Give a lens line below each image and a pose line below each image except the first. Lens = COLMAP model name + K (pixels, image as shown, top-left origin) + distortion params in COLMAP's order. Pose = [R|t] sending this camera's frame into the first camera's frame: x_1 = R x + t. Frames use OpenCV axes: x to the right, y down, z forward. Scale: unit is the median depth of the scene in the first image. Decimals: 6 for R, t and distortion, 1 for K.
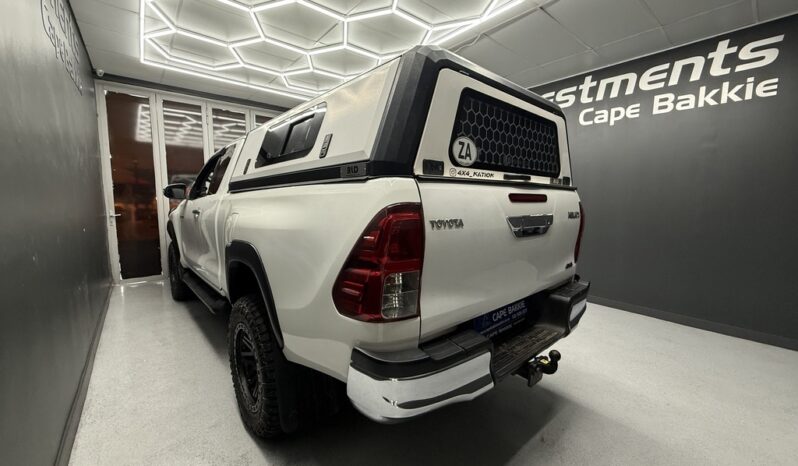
lens RADIAL K [[311.9, 0, 408.1], [0, 311.9, 229.4], [0, 0, 1]] dist [-0.000556, -0.000020]
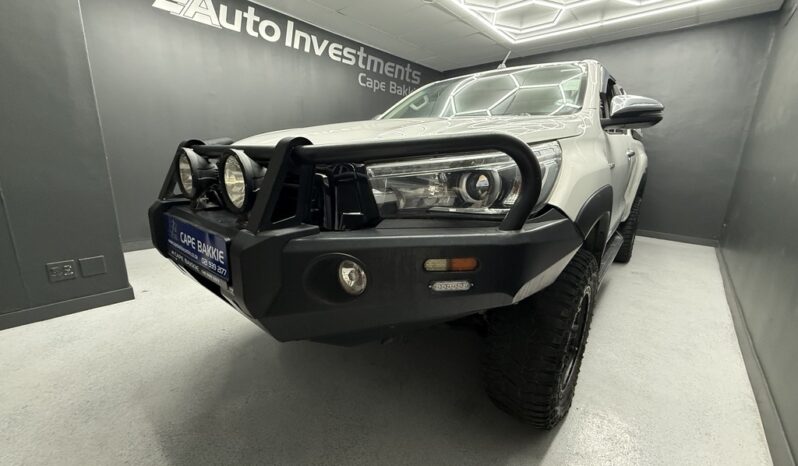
lens RADIAL K [[319.1, 0, 399.0], [0, 319.1, 233.0], [0, 0, 1]] dist [0.000090, 0.000246]
pose [[-0.136503, -0.242618, 0.960470, -2.986883], [0.072024, 0.964549, 0.253884, -0.205325], [-0.988018, 0.103833, -0.114189, 3.484200]]
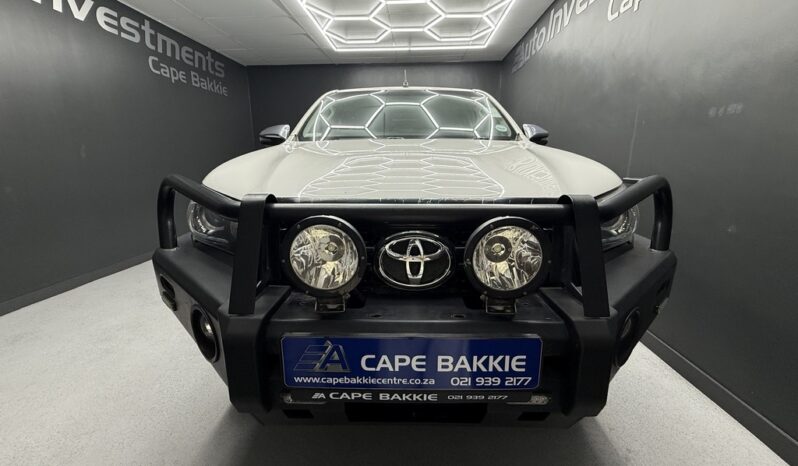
lens RADIAL K [[319.1, 0, 399.0], [0, 319.1, 233.0], [0, 0, 1]] dist [0.000090, 0.000246]
pose [[-0.723648, -0.166757, 0.669720, -2.457347], [0.064918, 0.949623, 0.306597, -0.371786], [-0.687109, 0.265346, -0.676367, 4.212430]]
